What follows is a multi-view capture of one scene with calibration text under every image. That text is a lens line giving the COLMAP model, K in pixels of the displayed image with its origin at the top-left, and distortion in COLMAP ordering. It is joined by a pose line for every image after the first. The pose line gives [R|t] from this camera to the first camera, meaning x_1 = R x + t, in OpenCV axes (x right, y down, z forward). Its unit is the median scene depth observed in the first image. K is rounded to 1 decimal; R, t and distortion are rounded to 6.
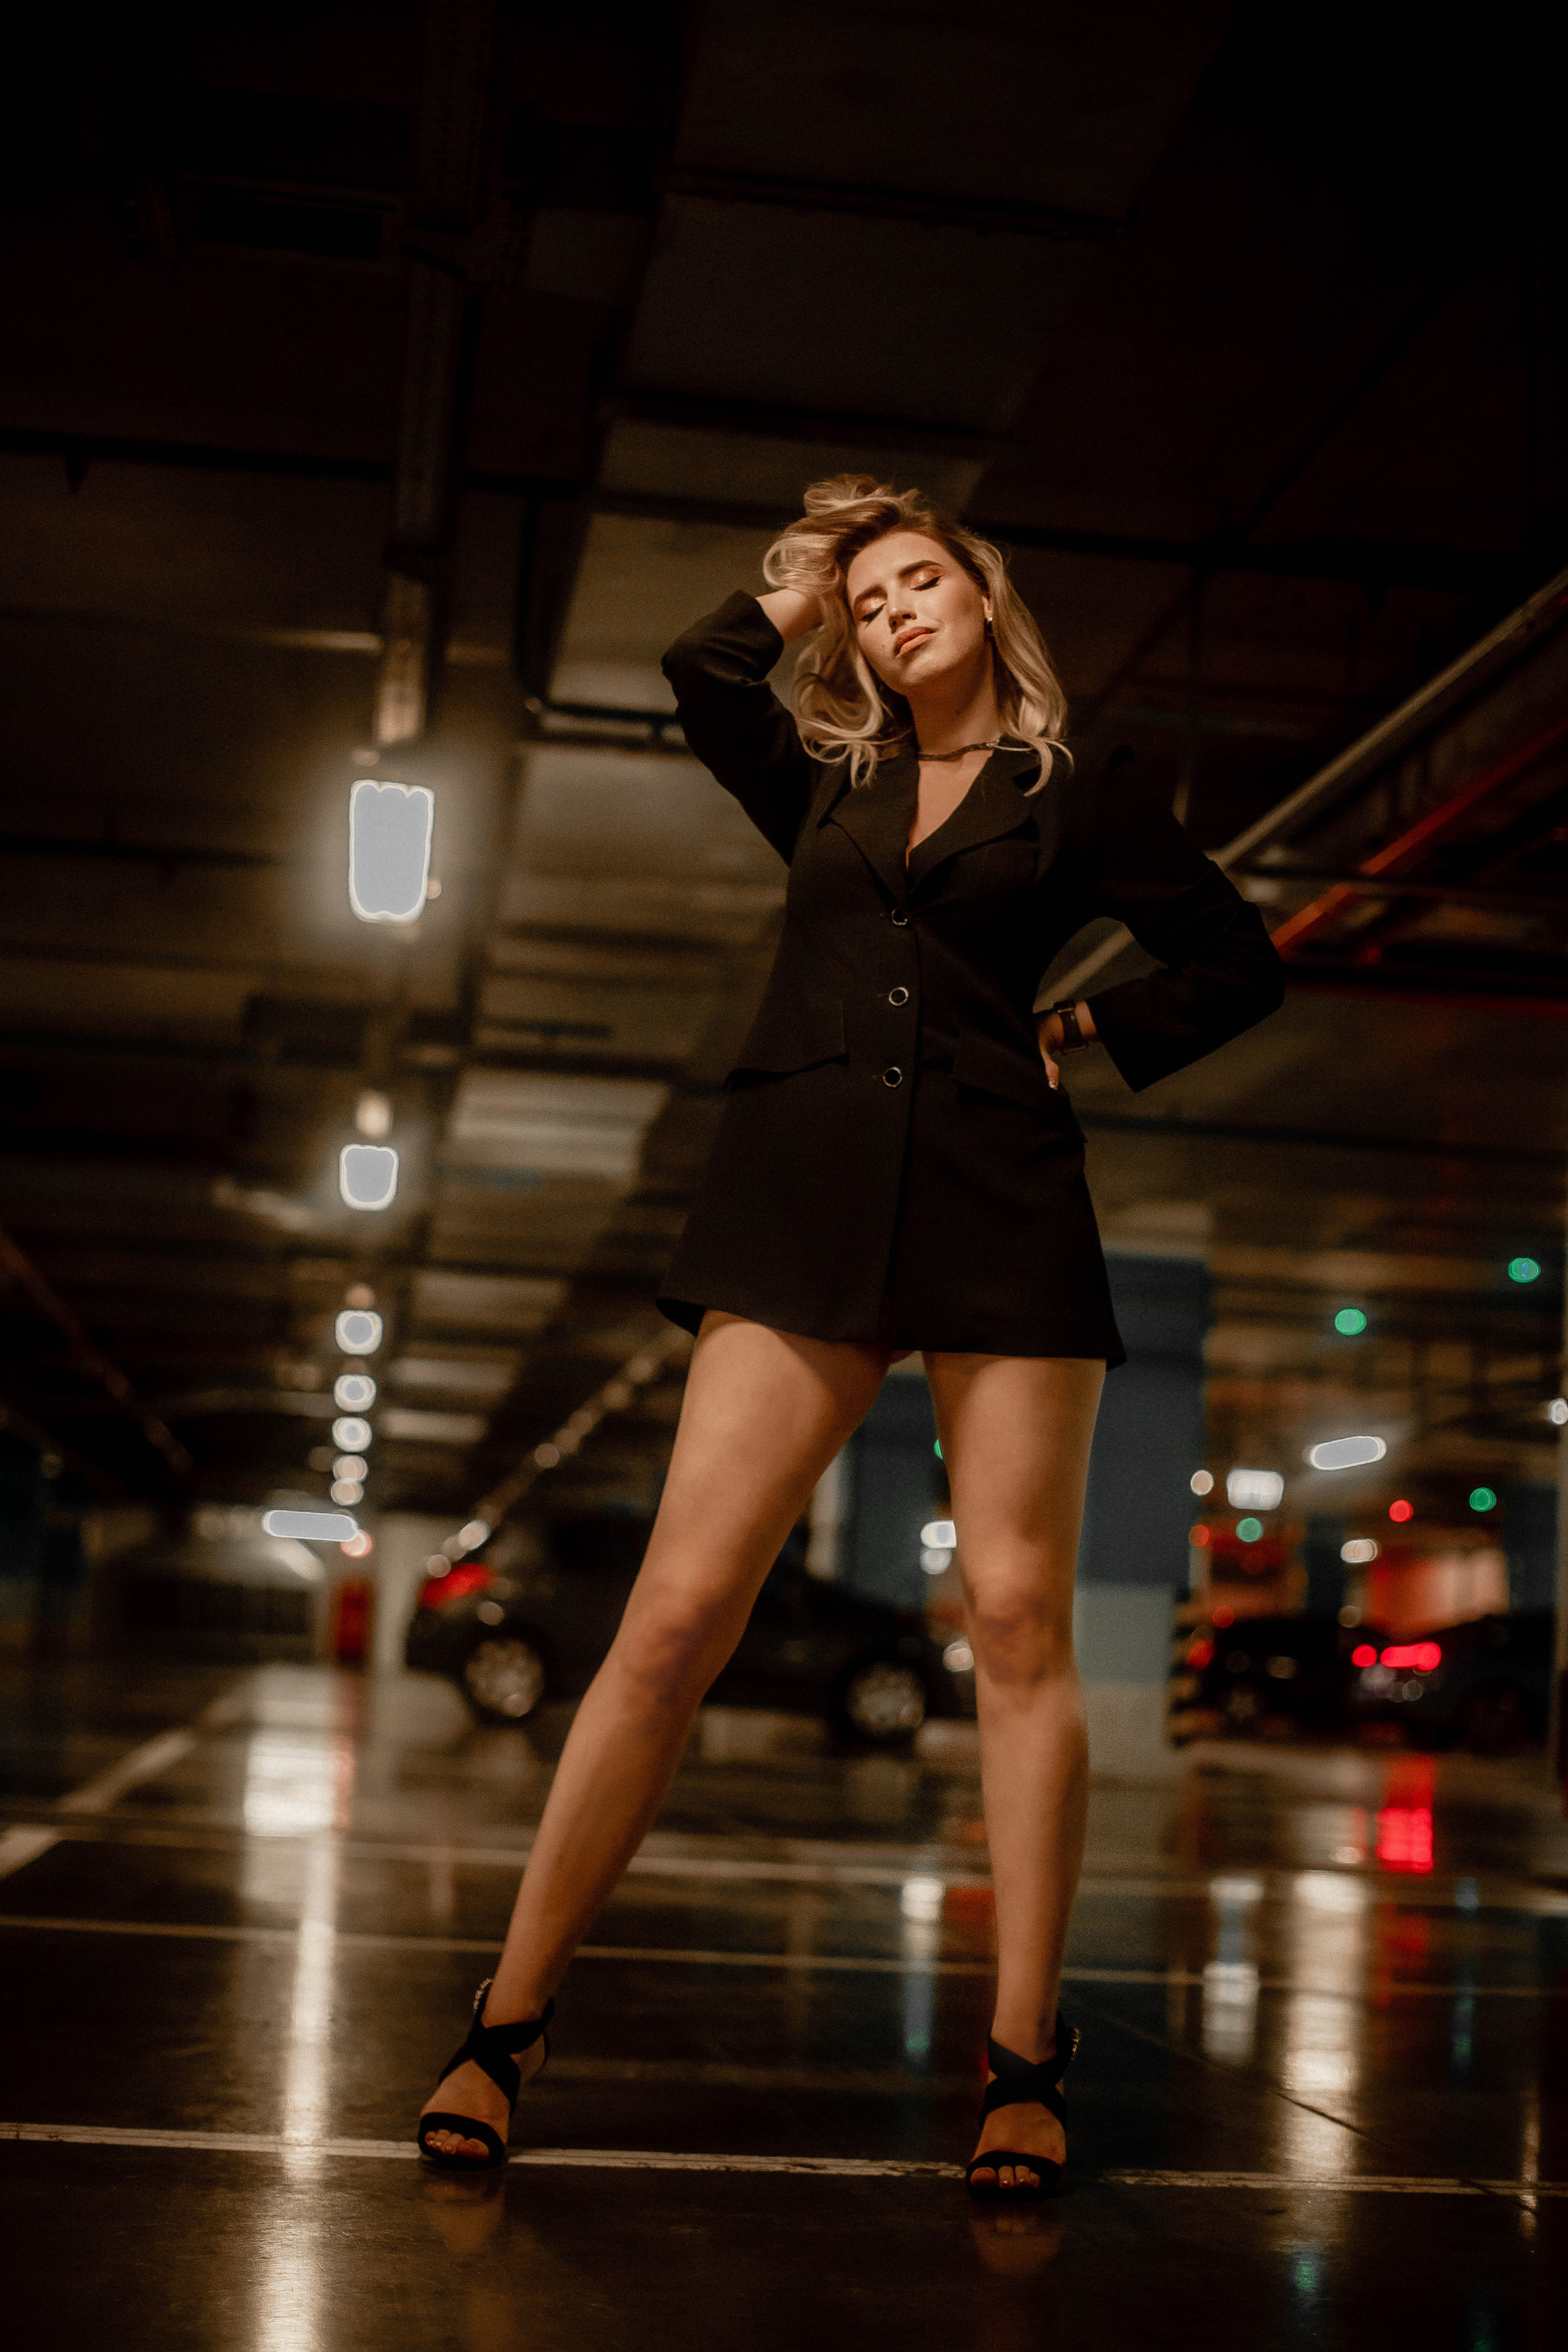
lens RADIAL K [[3428.5, 0, 784.0], [0, 3428.5, 1176.0], [0, 0, 1]] dist [-0.149399, 0.082756]
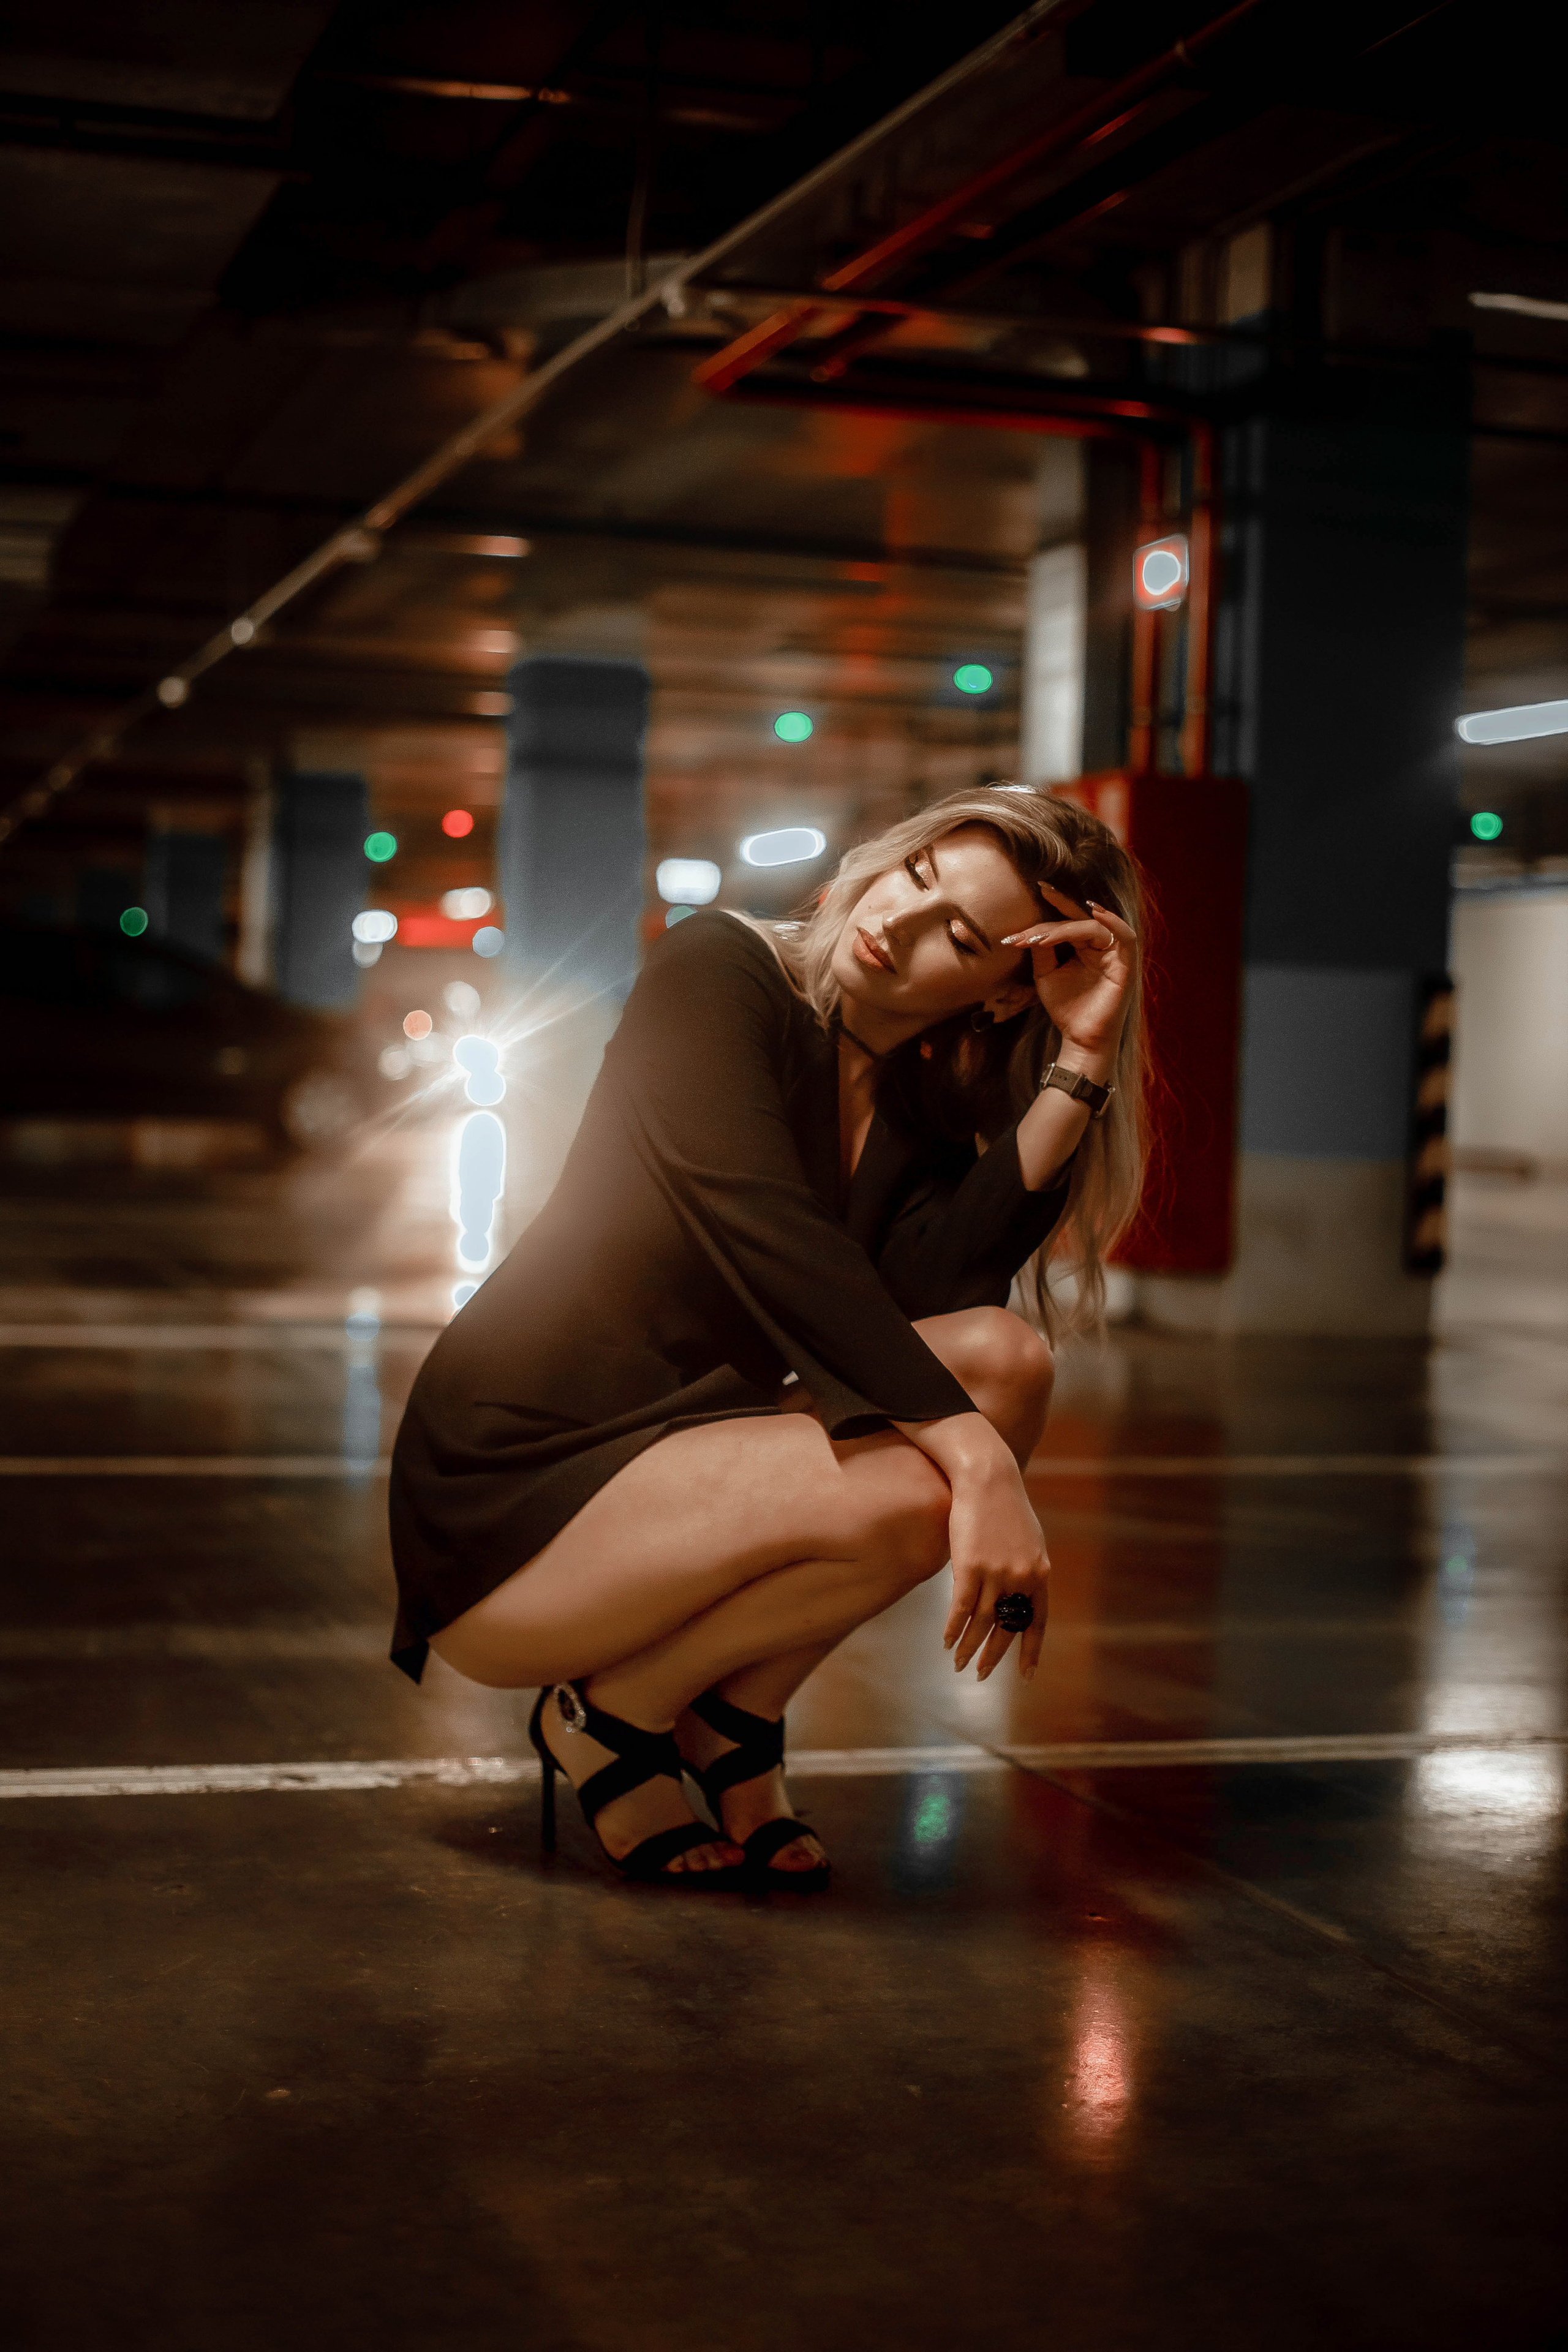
lens RADIAL K [[3428.5, 0, 784.0], [0, 3428.5, 1176.0], [0, 0, 1]] dist [-0.149399, 0.082756]
pose [[0.985971, -0.029385, 0.164308, -0.003140], [-0.000832, 0.983503, 0.180887, -0.012357], [-0.166913, -0.178487, 0.969682, 0.036898]]
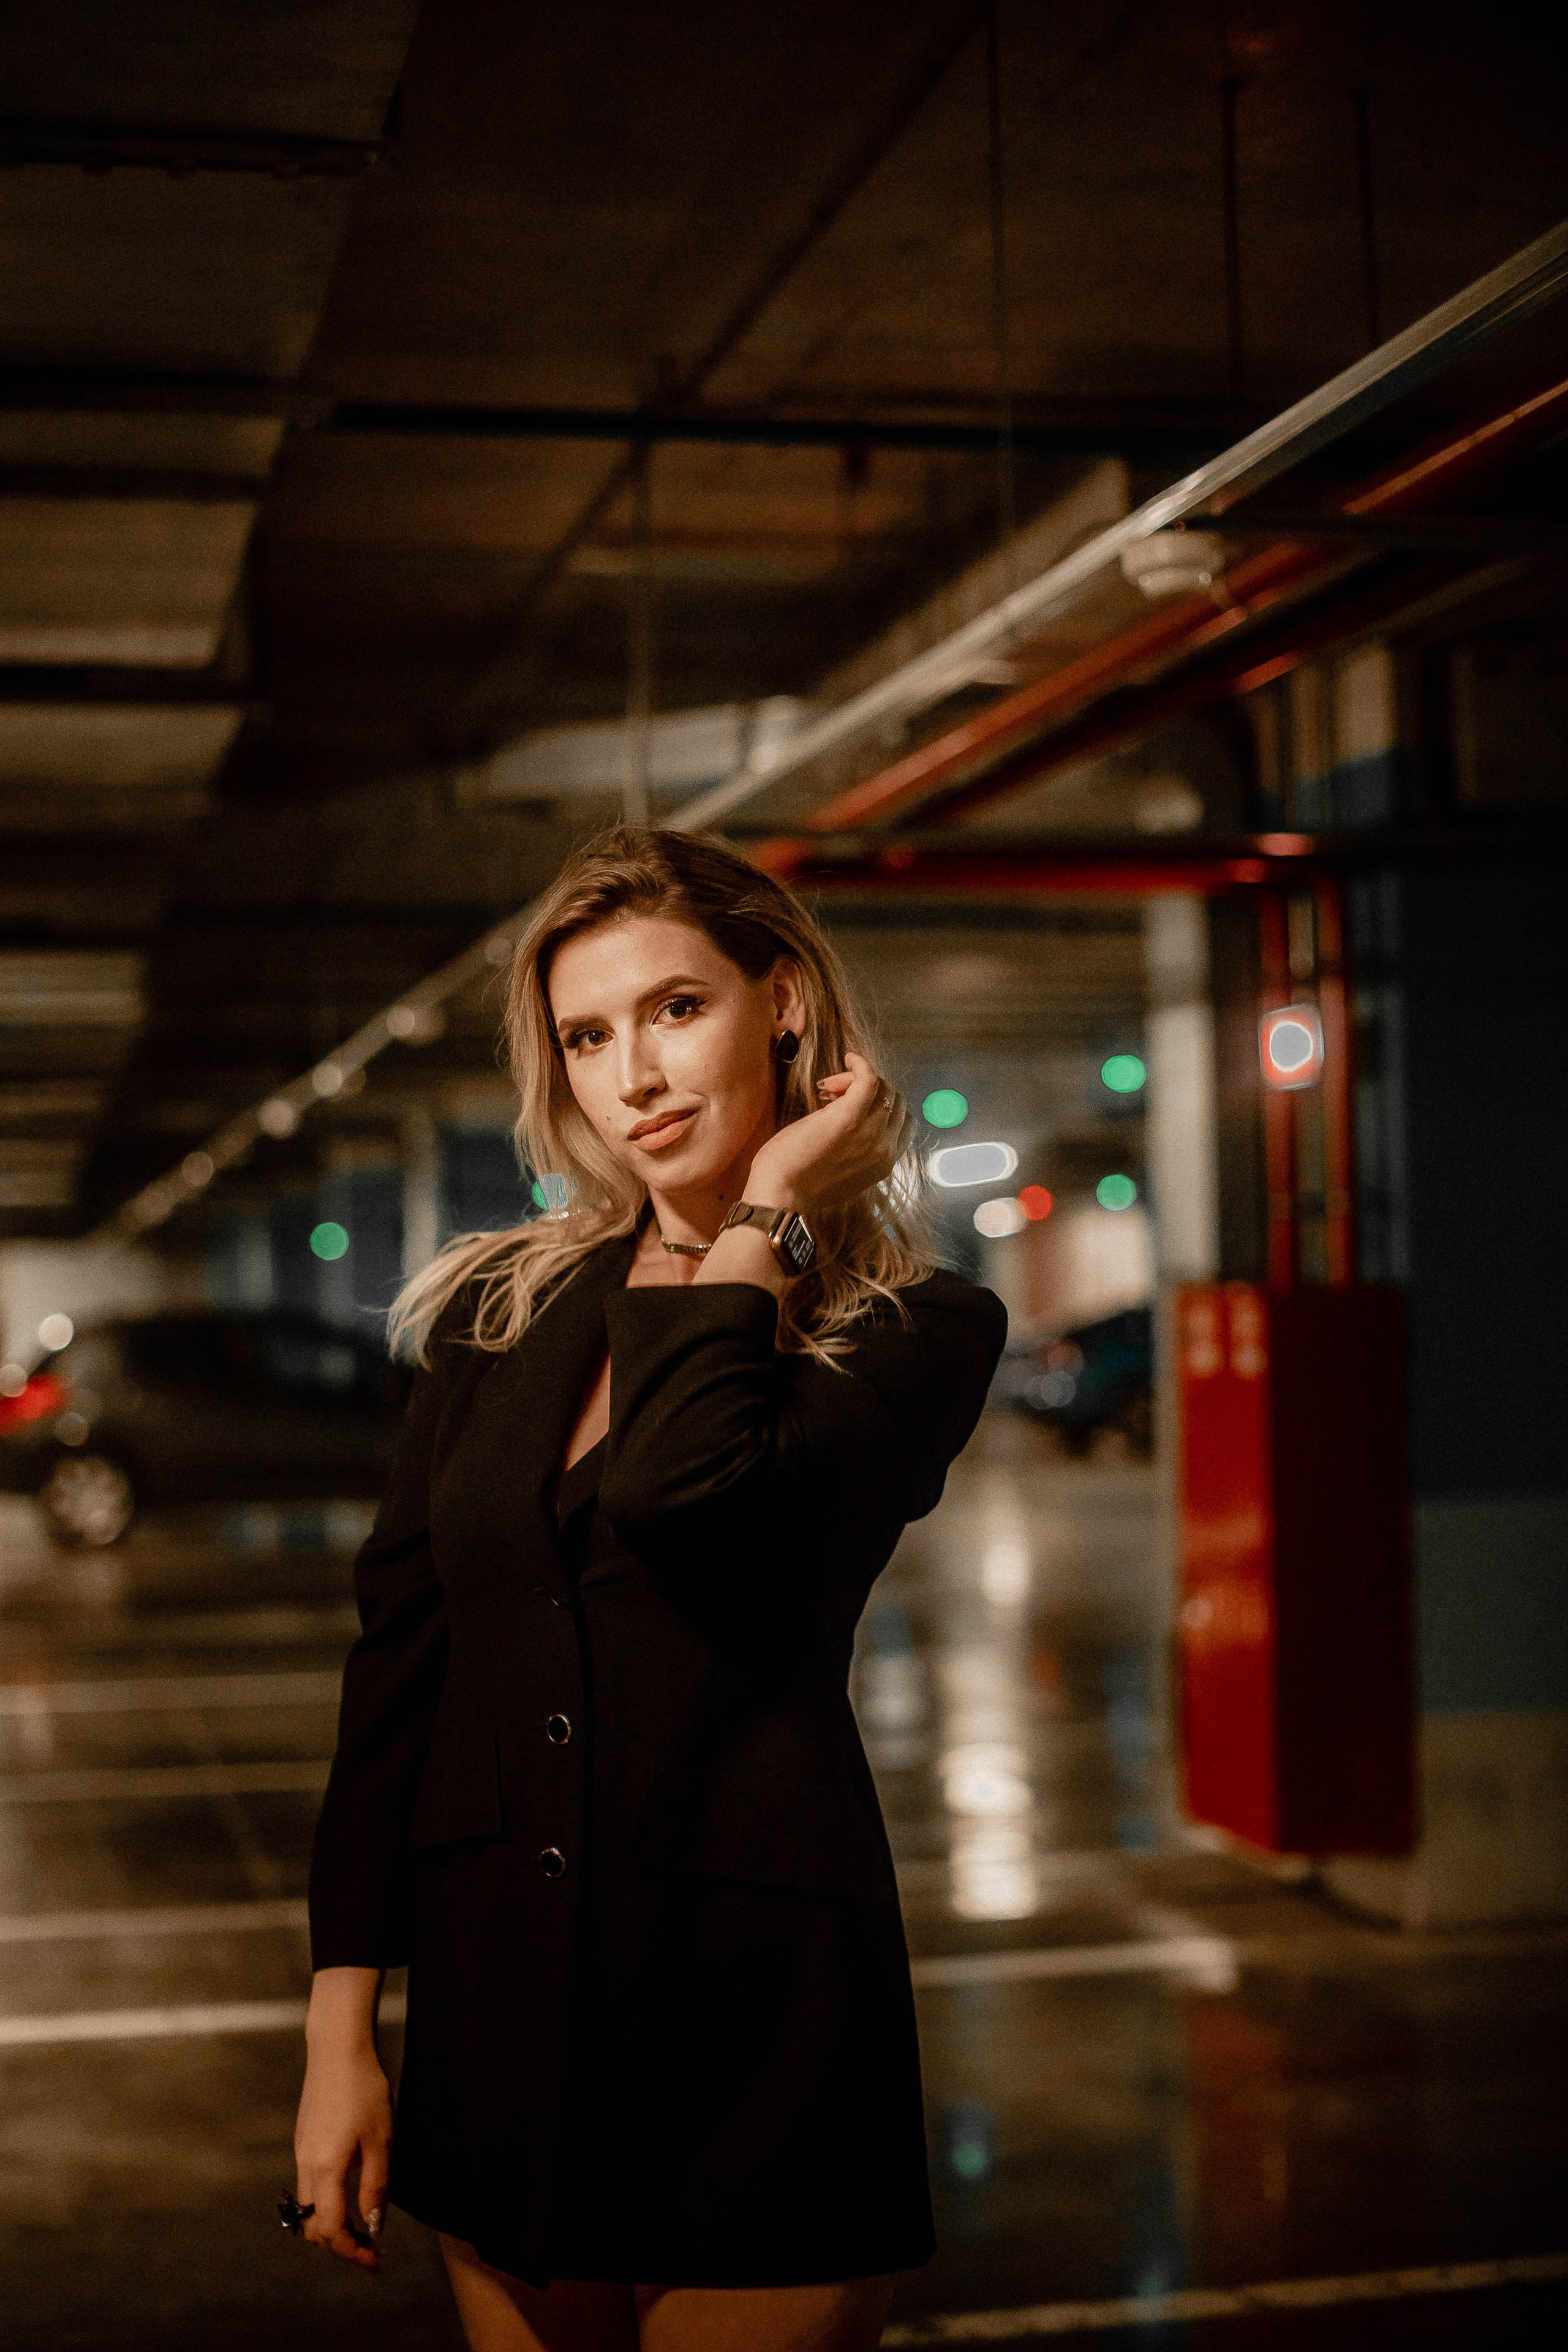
lens RADIAL K [[3428.5, 0, 784.0], [0, 3428.5, 1176.0], [0, 0, 1]] dist [-0.149399, 0.082756]
pose [[0.992392, -0.075741, 0.097063, 0.048775], [0.064477, 0.991346, 0.114354, -0.071817], [-0.104884, -0.107225, 0.988687, 0.140775]]
